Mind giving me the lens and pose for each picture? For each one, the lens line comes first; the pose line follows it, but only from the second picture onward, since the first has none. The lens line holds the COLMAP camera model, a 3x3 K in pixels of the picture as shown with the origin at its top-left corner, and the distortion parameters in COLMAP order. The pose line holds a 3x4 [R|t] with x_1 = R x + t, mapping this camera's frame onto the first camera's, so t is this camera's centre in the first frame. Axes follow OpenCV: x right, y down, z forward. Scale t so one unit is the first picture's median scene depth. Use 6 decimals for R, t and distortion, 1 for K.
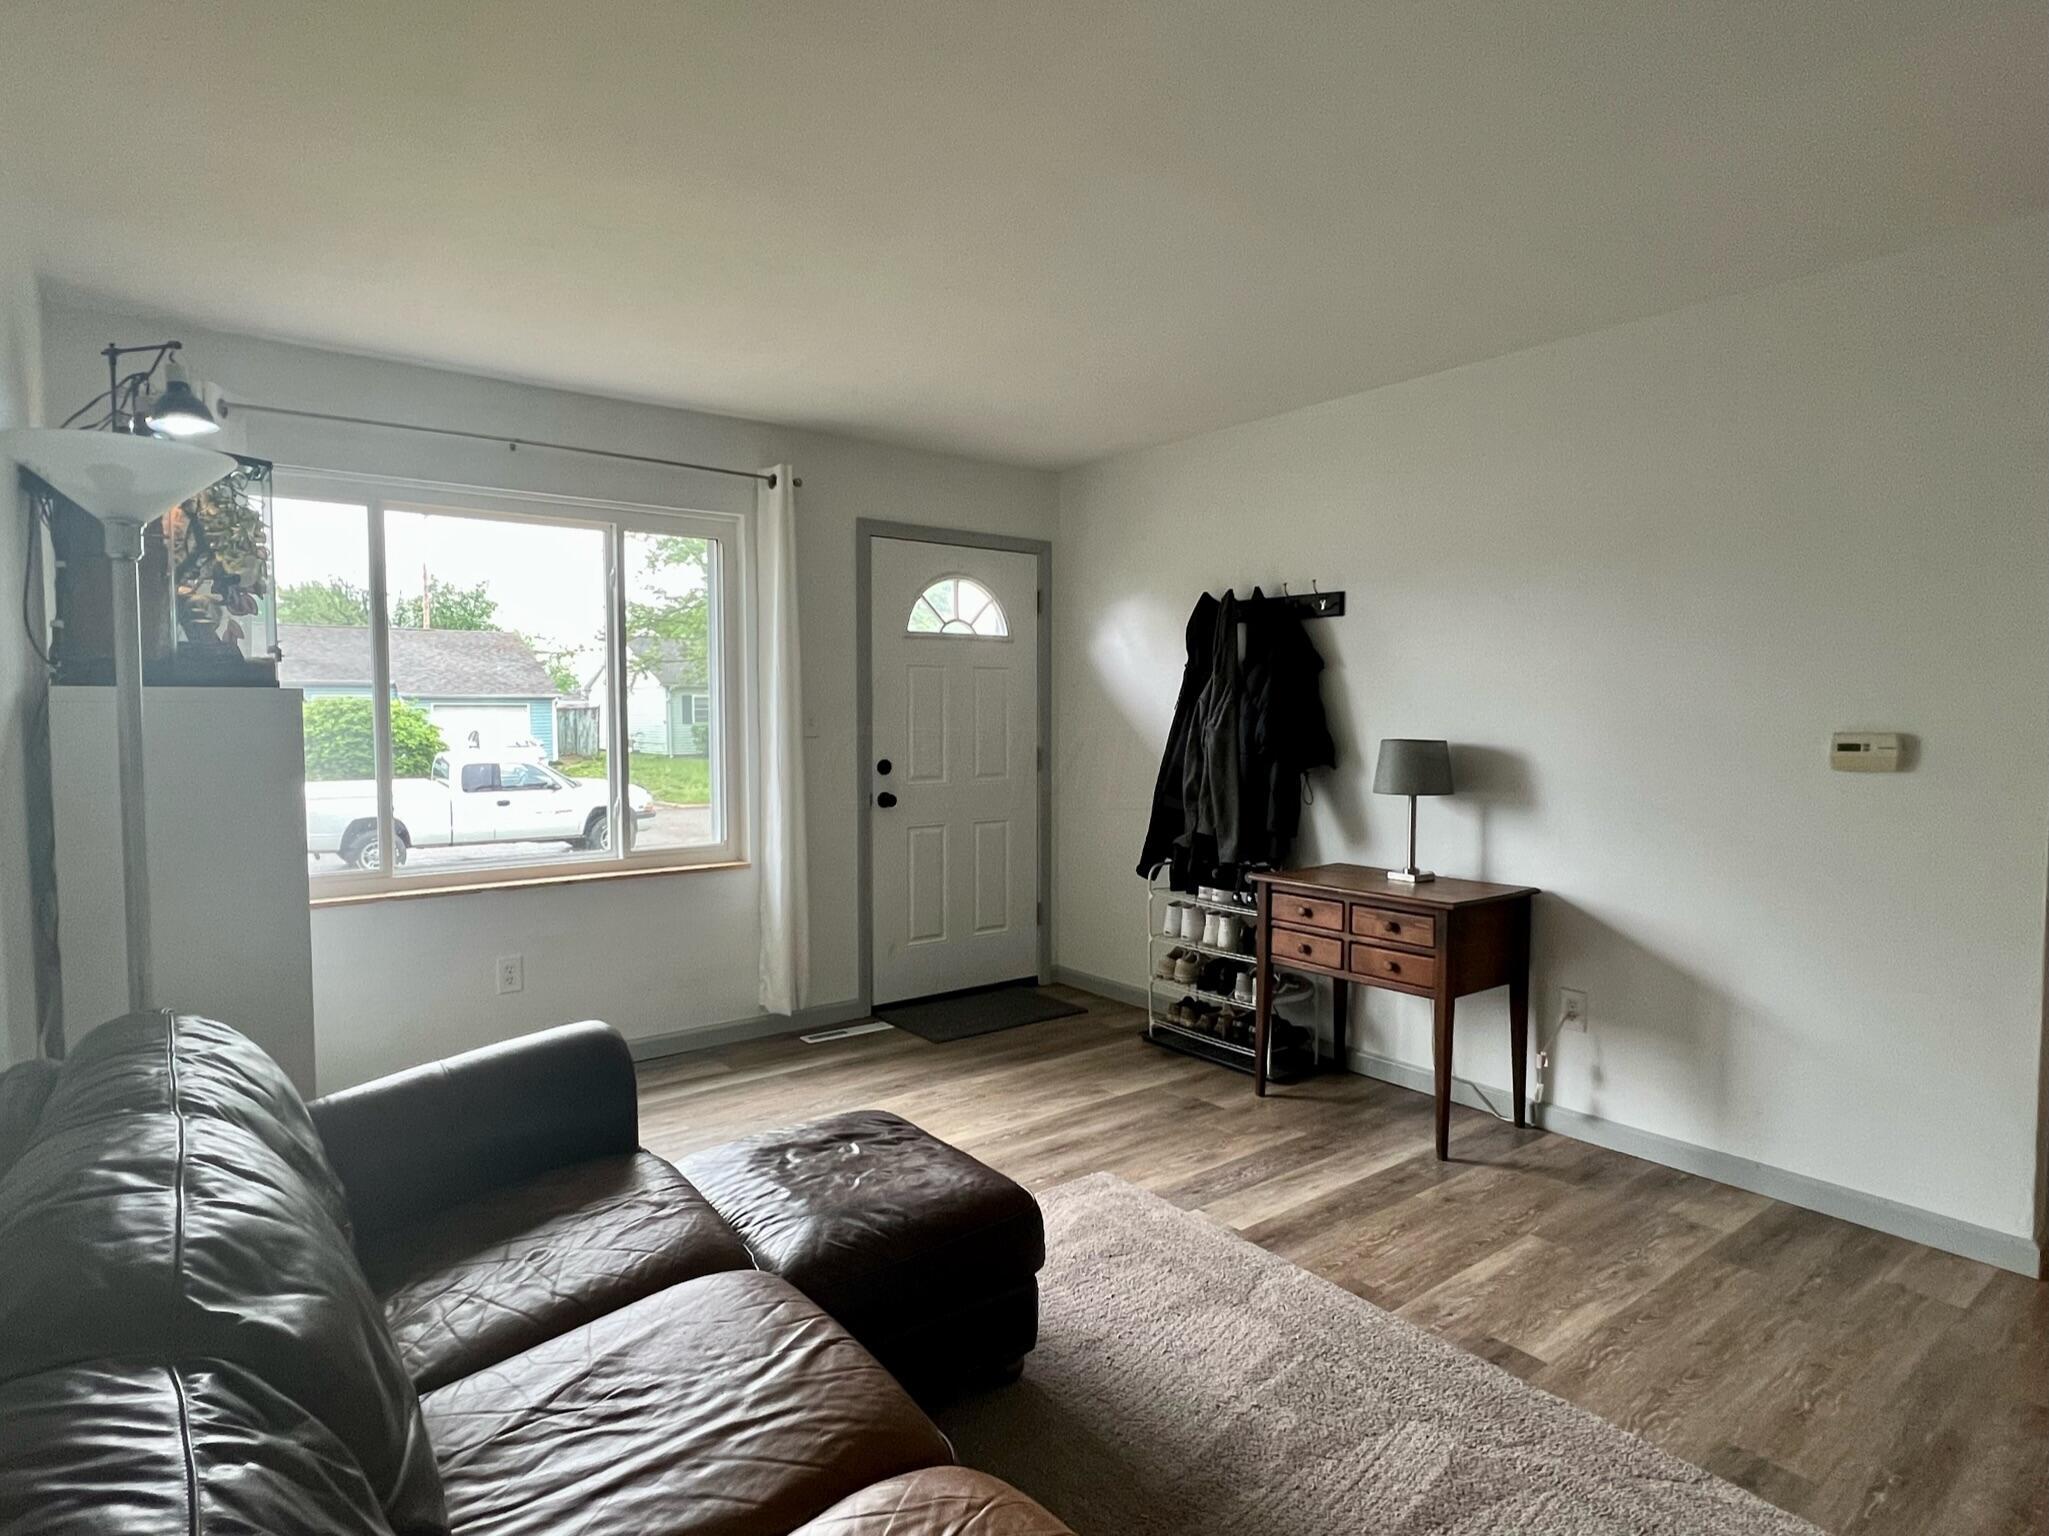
lens RADIAL K [[1108.7, 0, 1022.8], [0, 1108.7, 771.6], [0, 0, 1]] dist [0.003514, -0.000455]
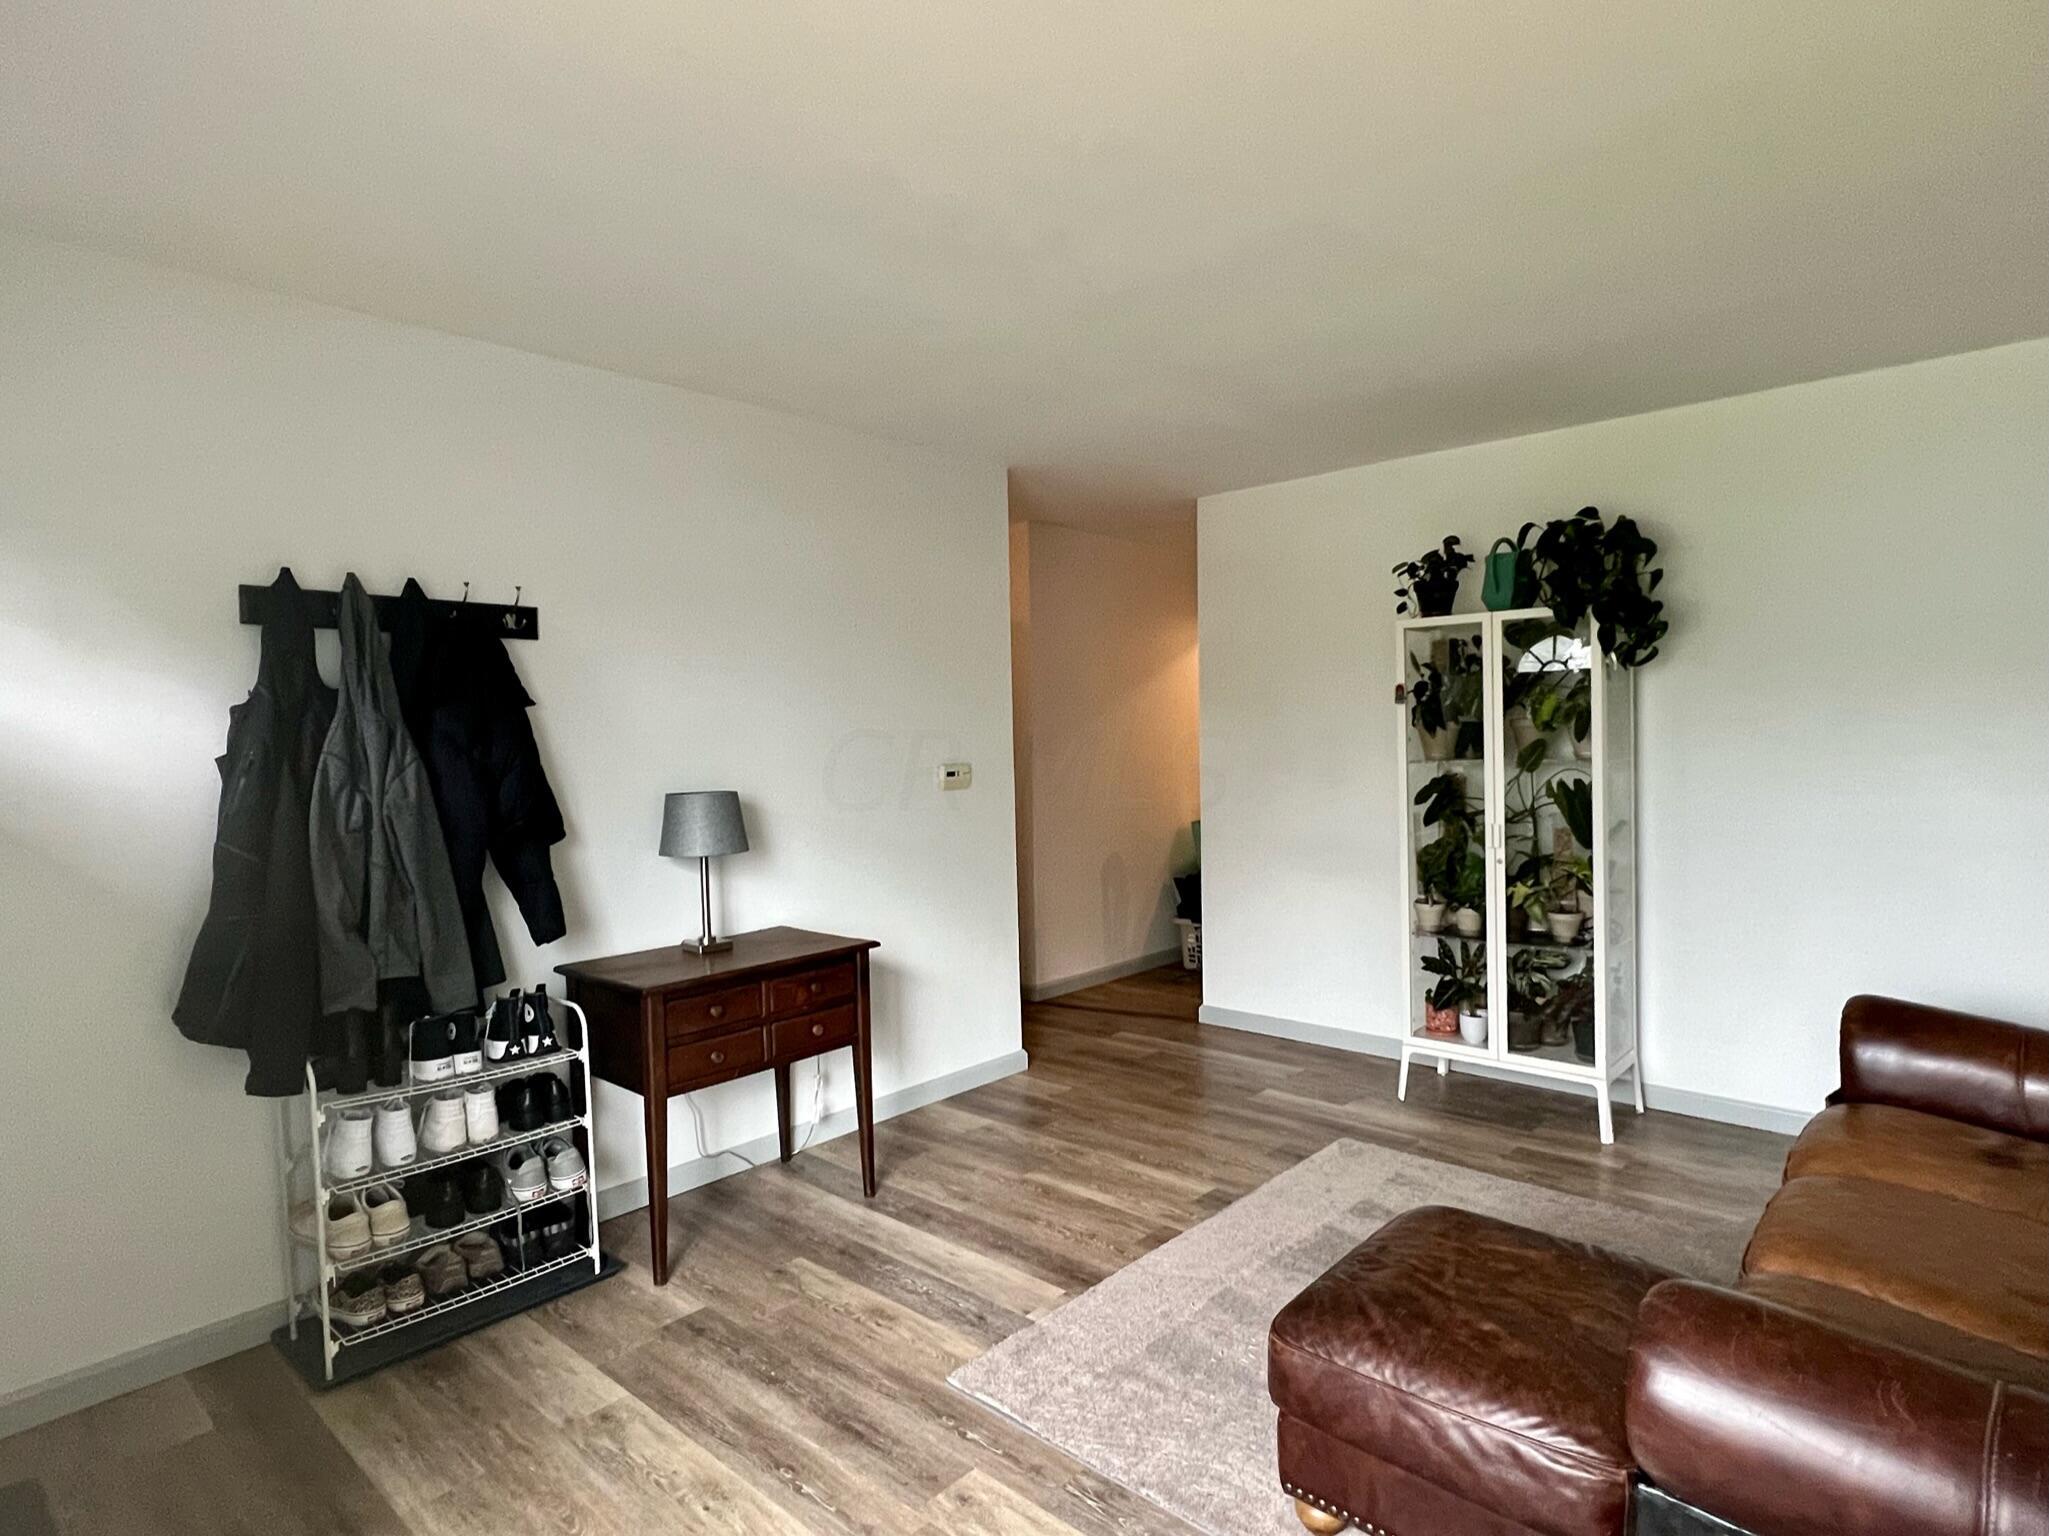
lens RADIAL K [[1108.7, 0, 1023.8], [0, 1108.7, 768.2], [0, 0, 1]] dist [0.003514, -0.000455]
pose [[-0.168780, -0.031205, 0.985160, -0.611284], [0.075340, 0.996166, 0.044461, -0.073567], [-0.982770, 0.081726, -0.165782, 0.958407]]
